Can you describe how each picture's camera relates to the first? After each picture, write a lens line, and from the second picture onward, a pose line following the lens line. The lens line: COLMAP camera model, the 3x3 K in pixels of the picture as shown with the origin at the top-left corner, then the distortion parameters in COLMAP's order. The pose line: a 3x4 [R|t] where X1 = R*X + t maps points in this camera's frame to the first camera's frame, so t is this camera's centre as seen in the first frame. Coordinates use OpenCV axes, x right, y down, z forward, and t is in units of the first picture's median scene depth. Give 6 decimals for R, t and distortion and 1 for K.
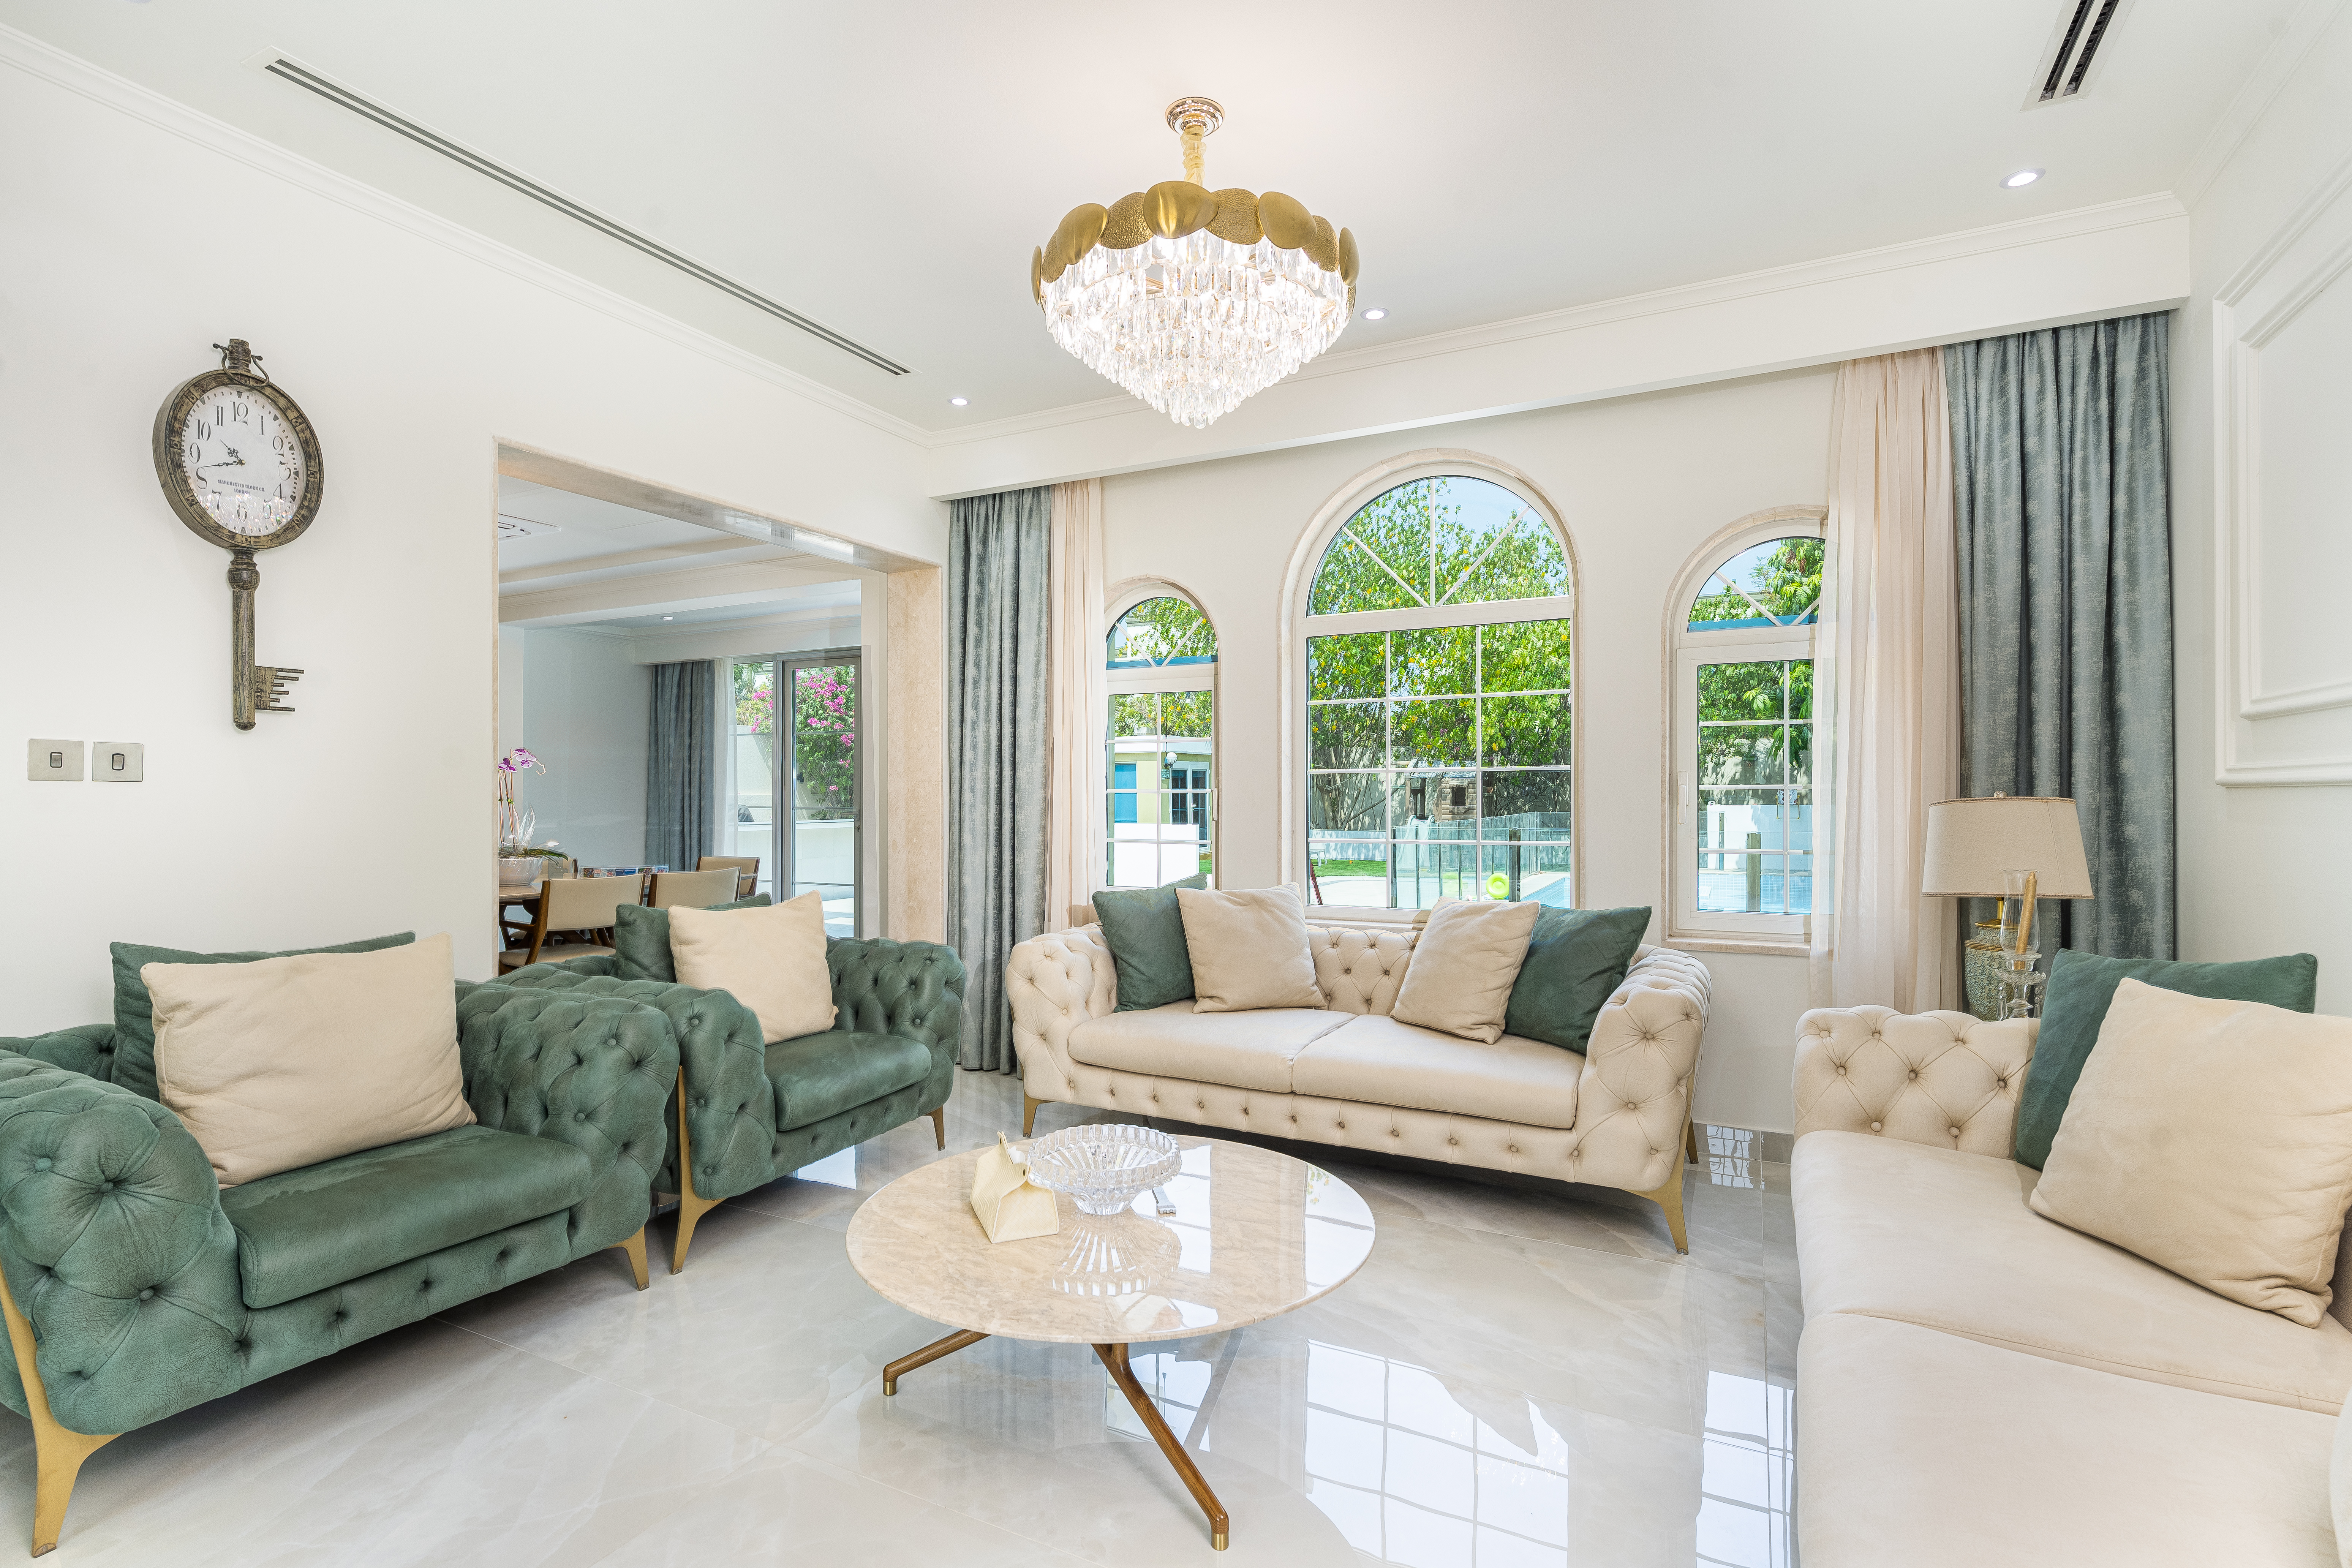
lens RADIAL K [[1112.3, 0, 1176.0], [0, 1112.3, 784.0], [0, 0, 1]] dist [-0.002640, -0.000089]
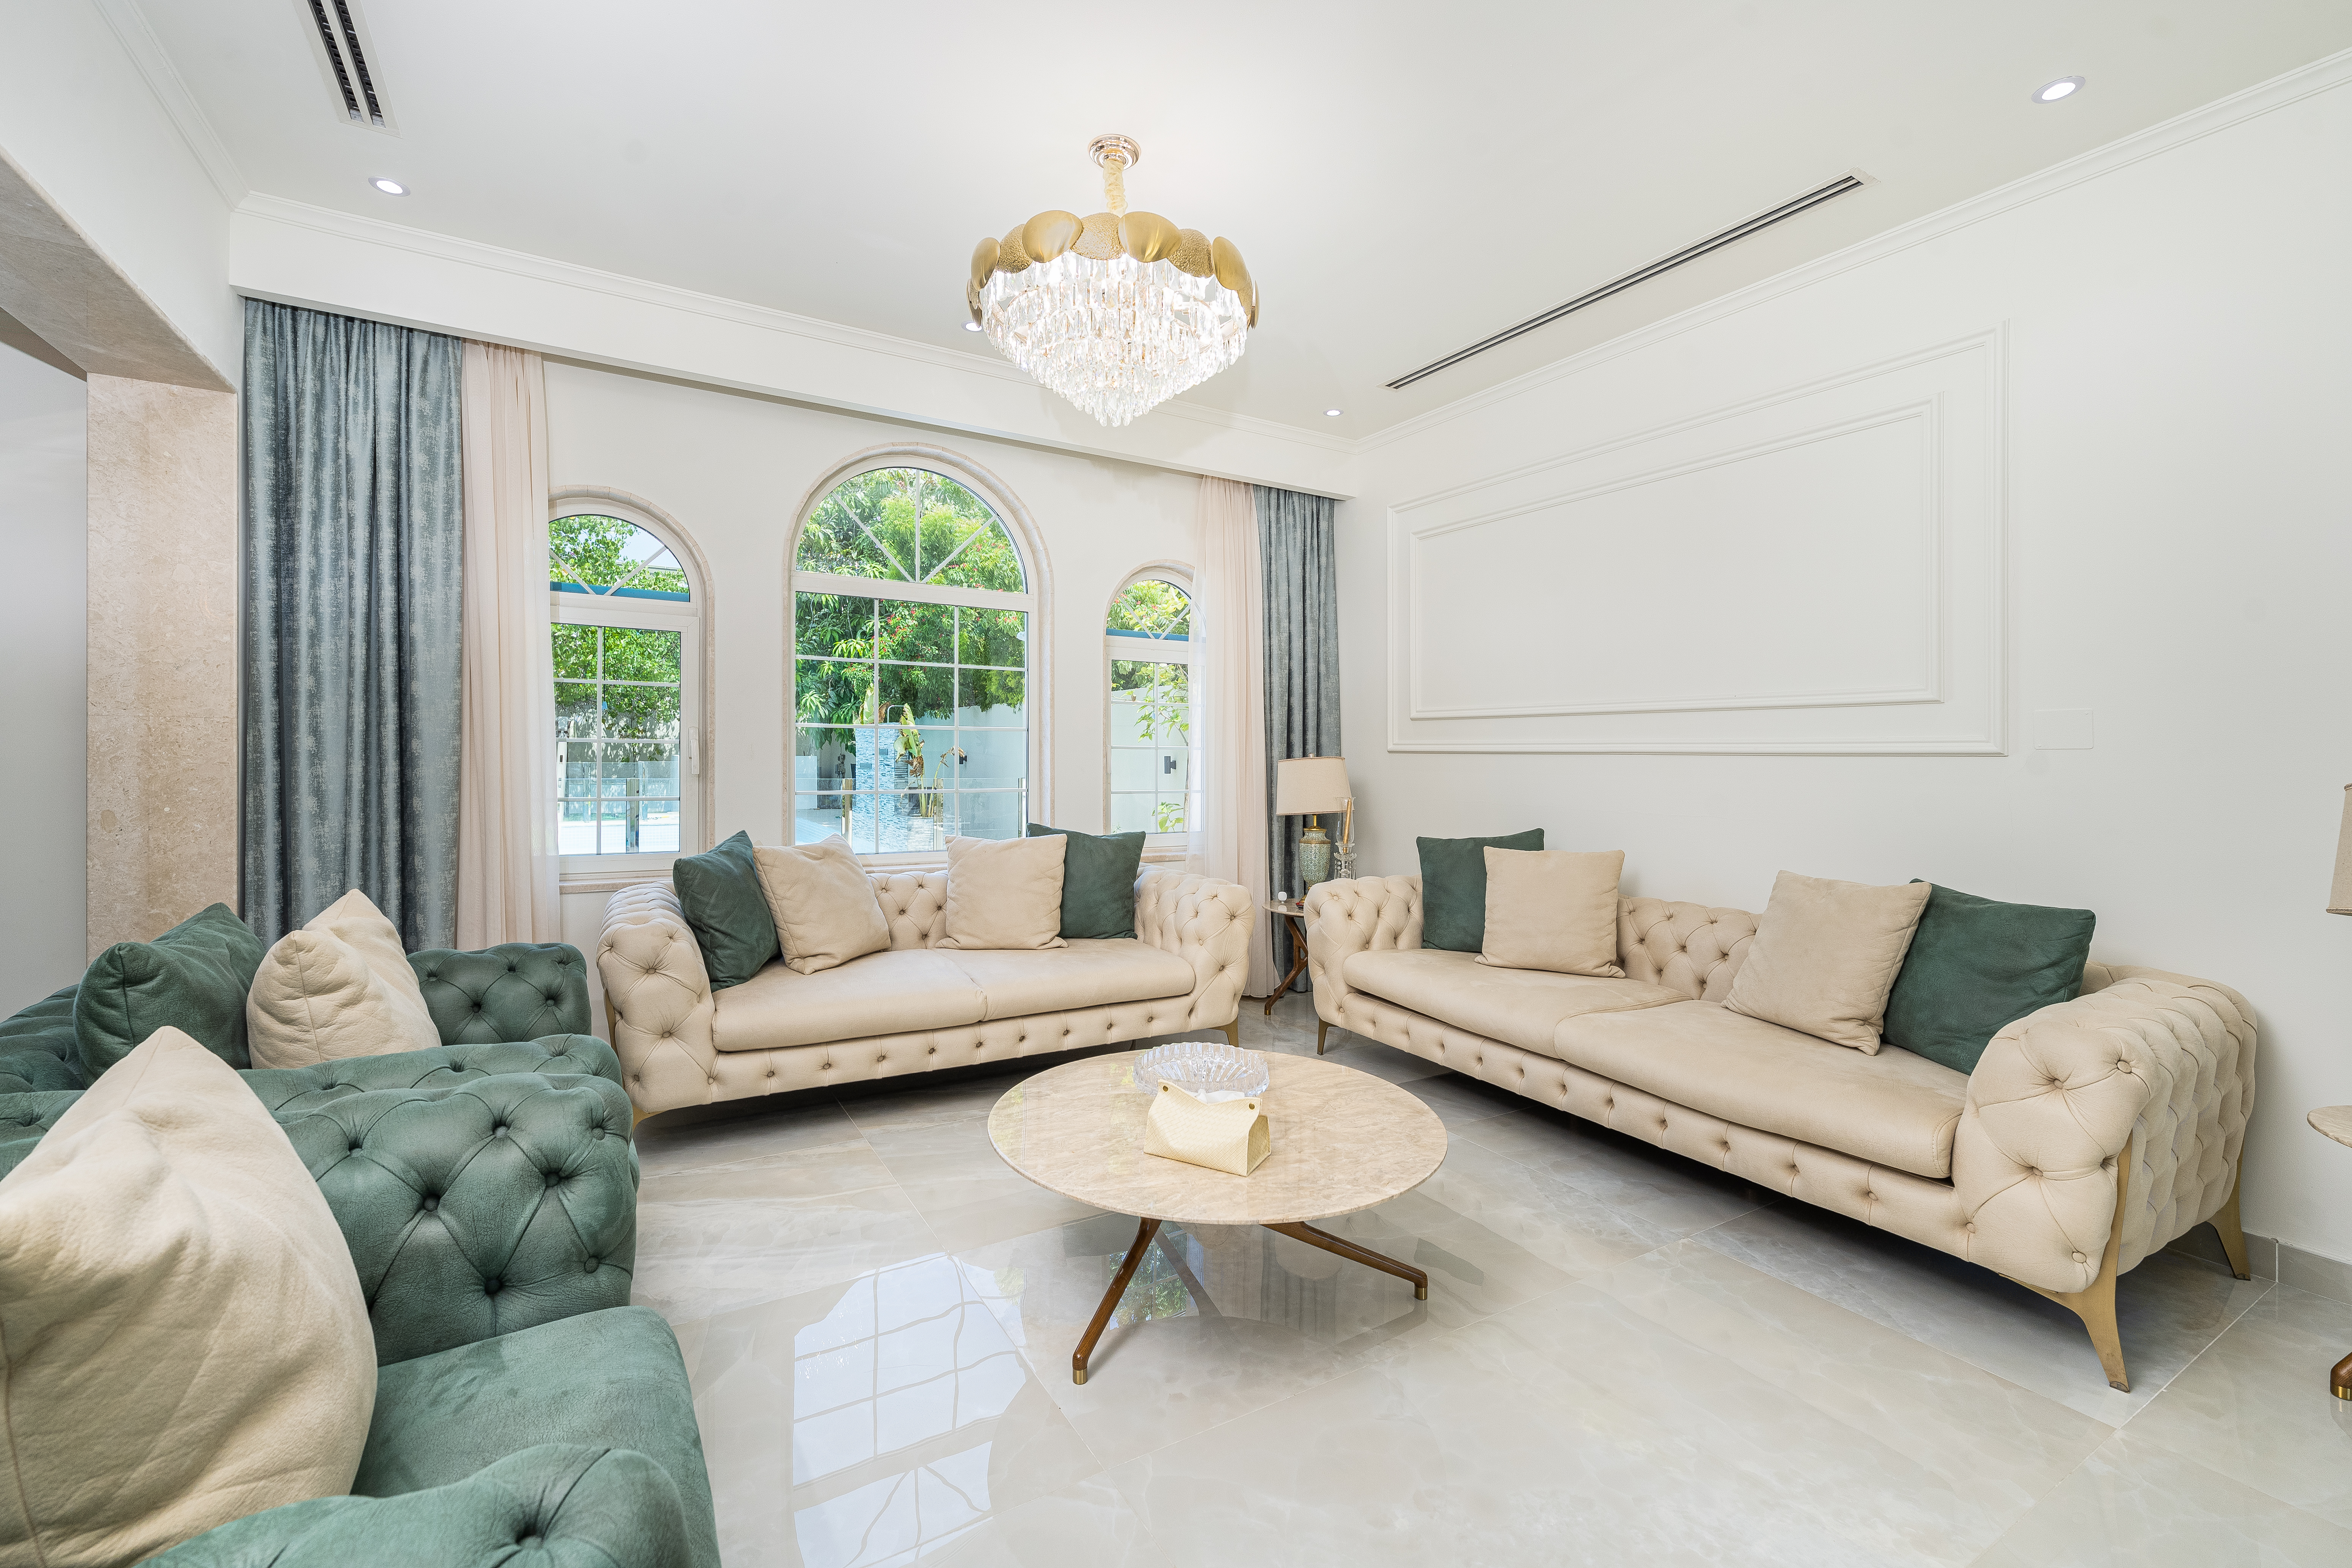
lens RADIAL K [[982.6, 0, 1171.3], [0, 982.6, 745.9], [0, 0, 1]] dist [-0.000269, -0.000086]
pose [[0.525853, 0.013810, 0.850463, -0.509644], [-0.023244, 0.999728, -0.001861, 0.002331], [-0.850258, -0.018790, 0.526031, 0.270103]]
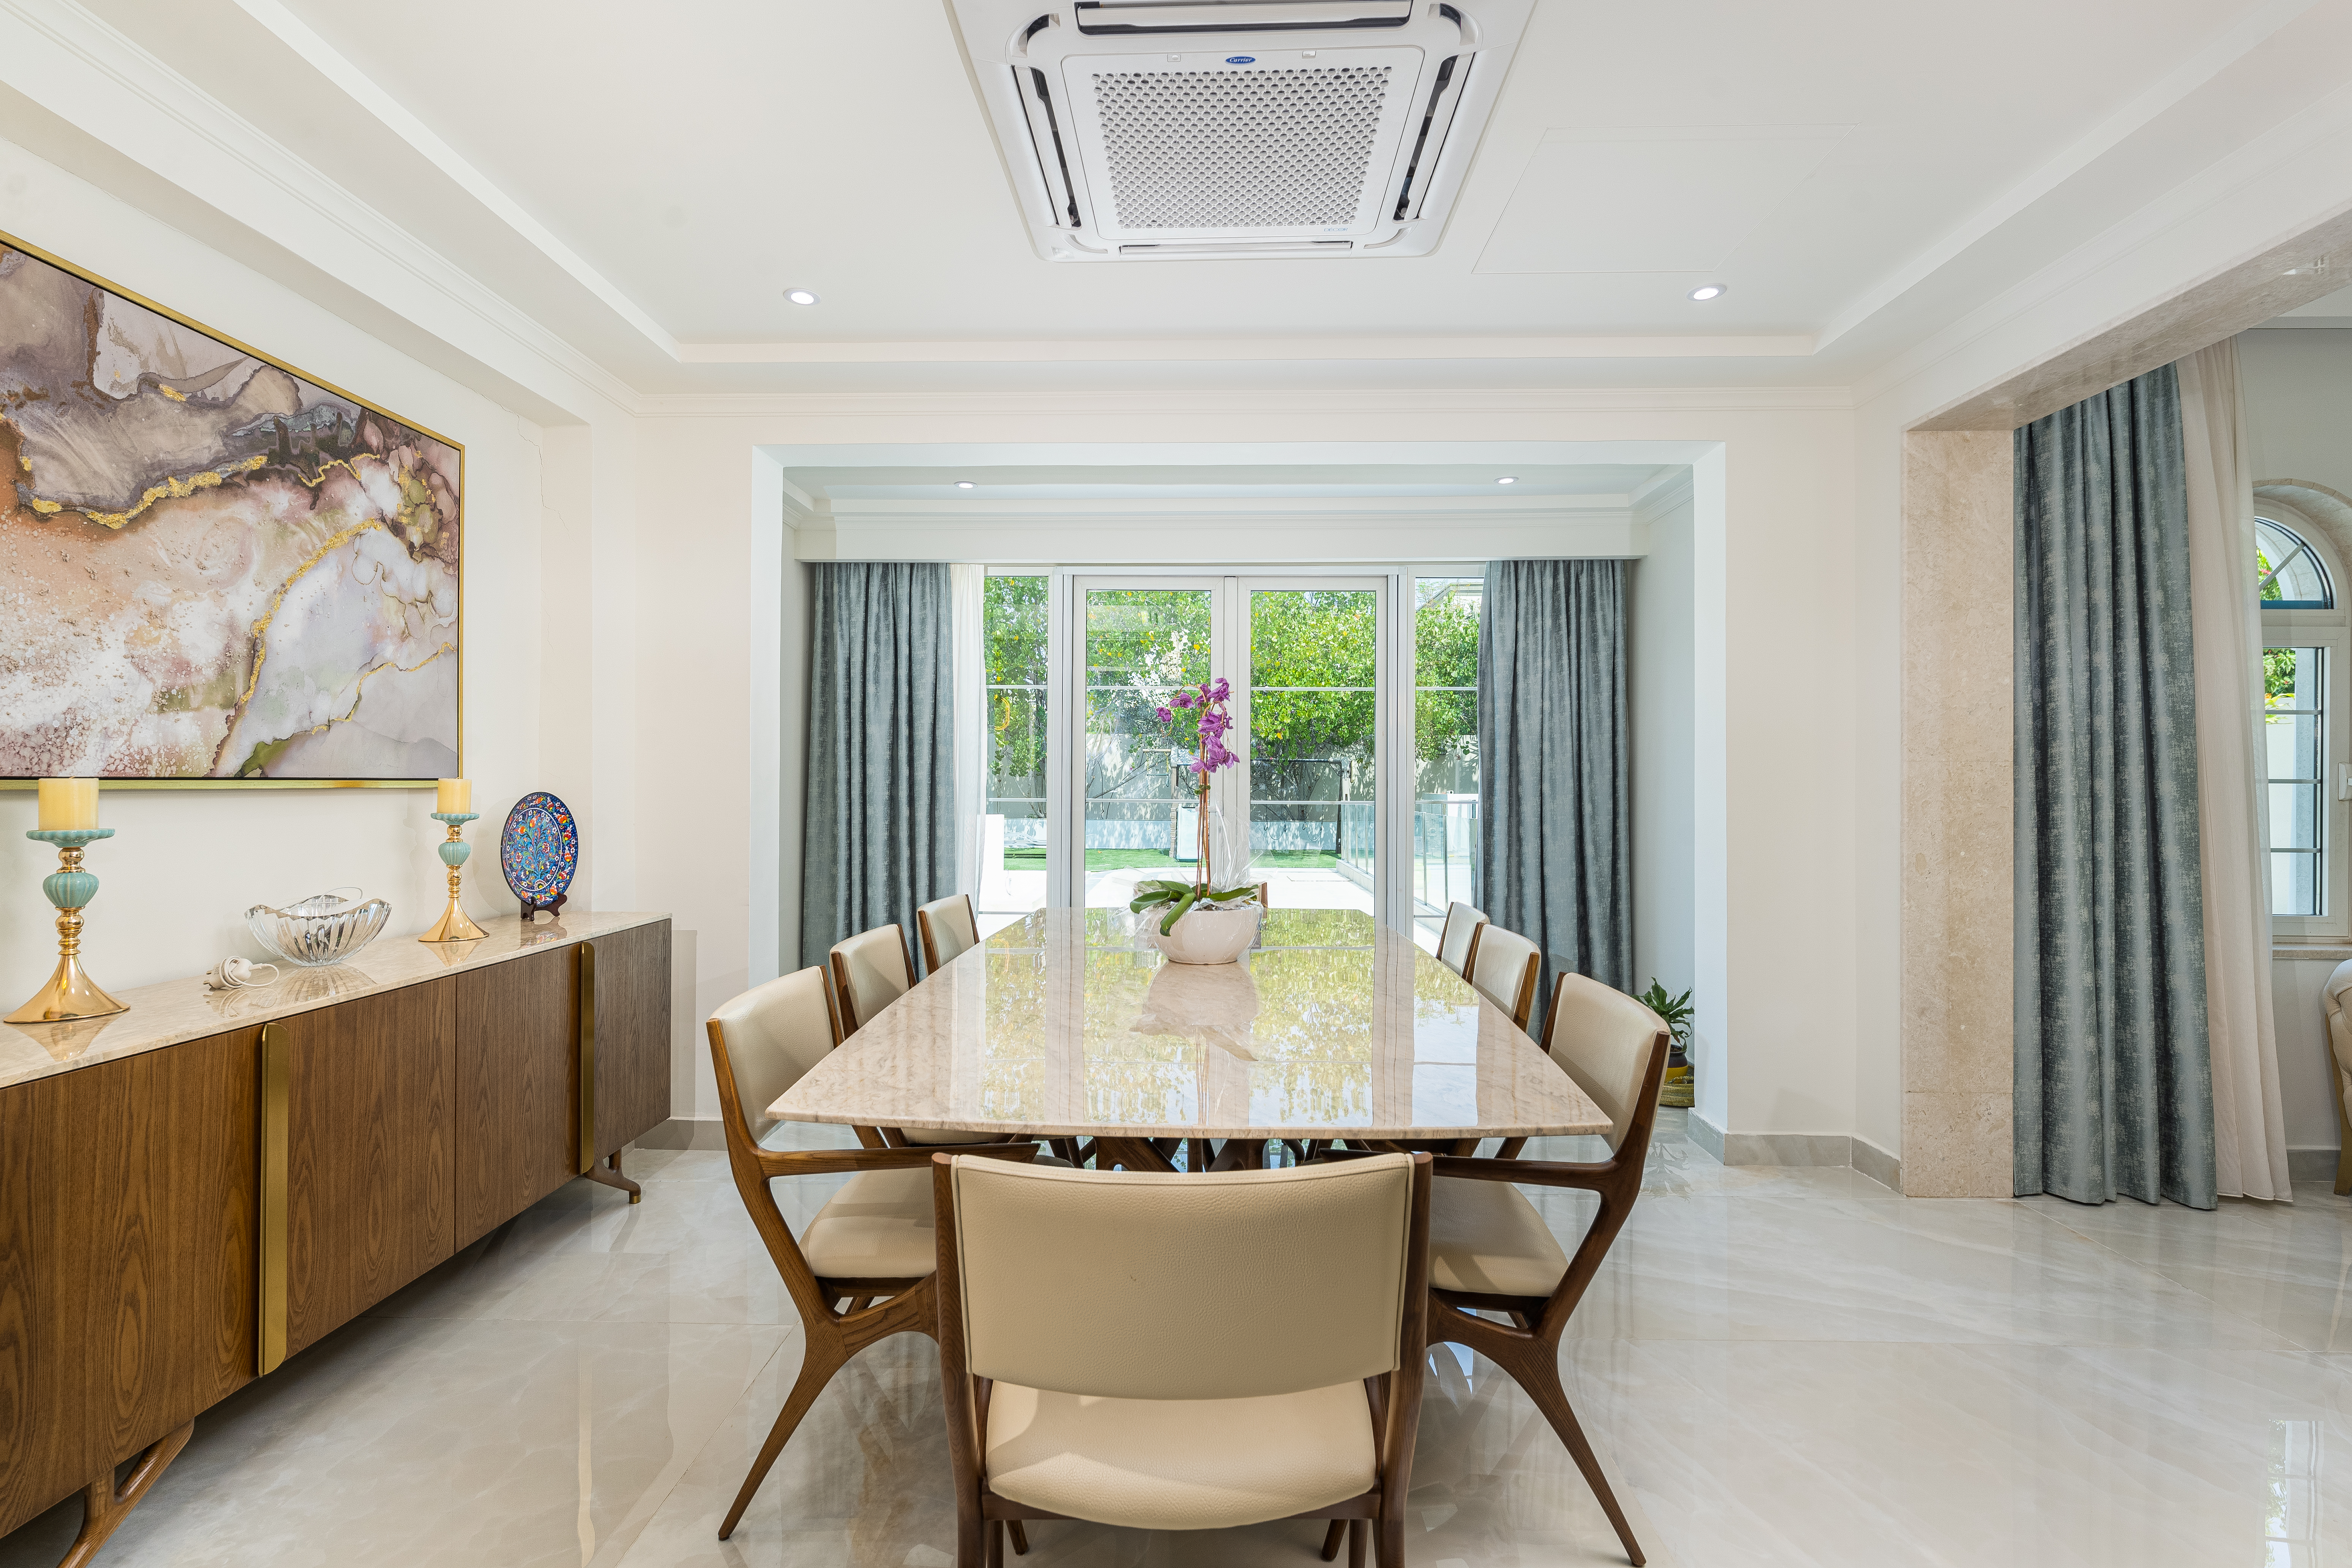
lens RADIAL K [[1112.3, 0, 1176.0], [0, 1112.3, 784.0], [0, 0, 1]] dist [-0.002640, -0.000089]
pose [[0.901374, 0.010032, 0.432926, -1.144575], [-0.012340, 0.999921, 0.002523, 0.018007], [-0.432867, -0.007617, 0.901426, 0.774308]]
